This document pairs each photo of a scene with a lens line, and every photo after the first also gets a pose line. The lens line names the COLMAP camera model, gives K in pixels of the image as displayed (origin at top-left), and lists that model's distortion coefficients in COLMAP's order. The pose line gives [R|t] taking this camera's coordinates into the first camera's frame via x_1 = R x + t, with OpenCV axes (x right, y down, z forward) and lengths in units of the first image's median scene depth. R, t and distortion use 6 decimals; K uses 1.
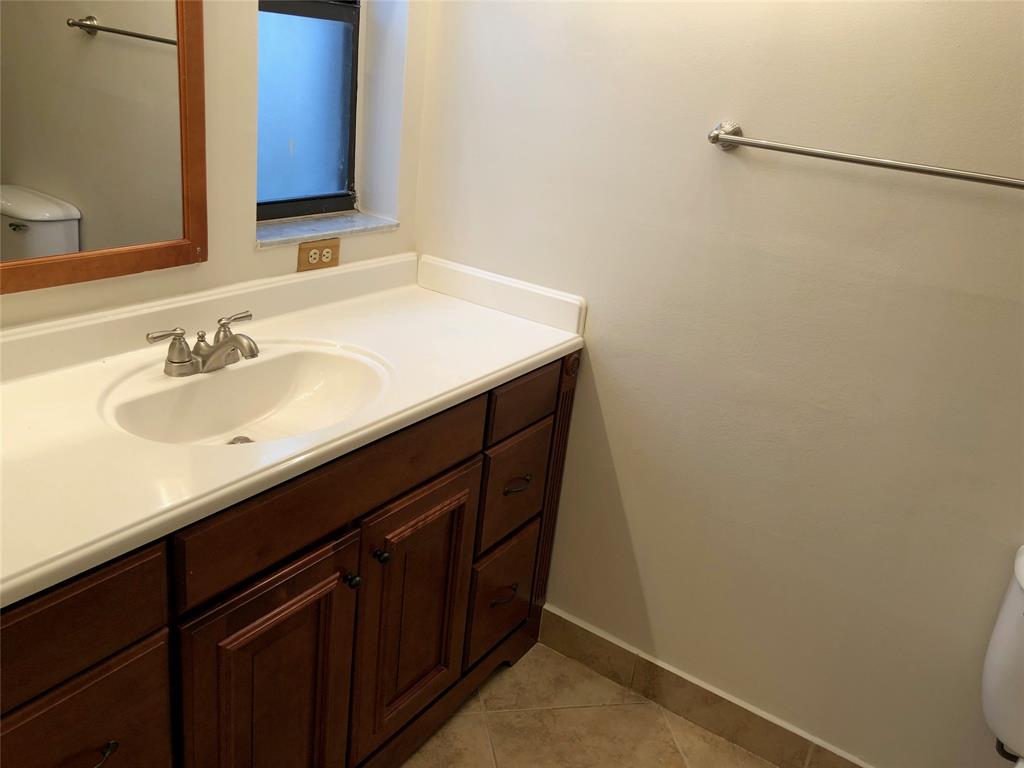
lens RADIAL K [[833.4, 0, 511.5], [0, 833.4, 382.5], [0, 0, 1]] dist [0.045585, -0.056401]
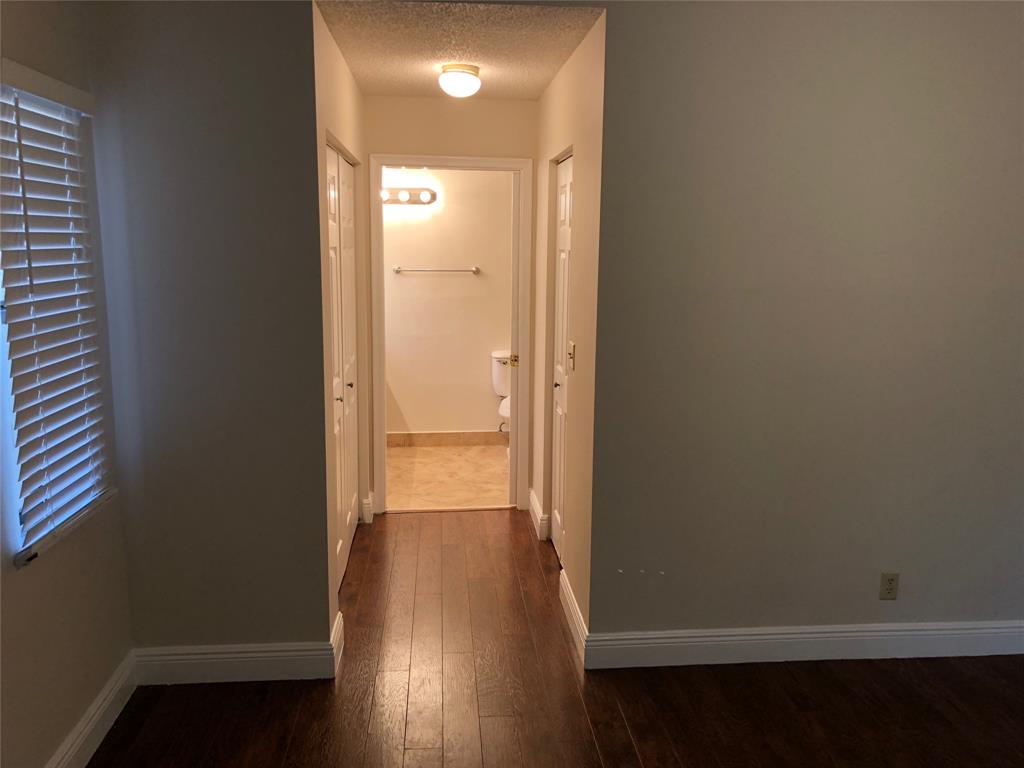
lens RADIAL K [[833.4, 0, 511.9], [0, 833.4, 383.7], [0, 0, 1]] dist [0.045585, -0.056401]
pose [[0.775394, -0.207338, 0.596468, -1.364585], [0.304276, 0.950350, -0.065200, 0.482307], [-0.553335, 0.232047, 0.799984, -1.757583]]
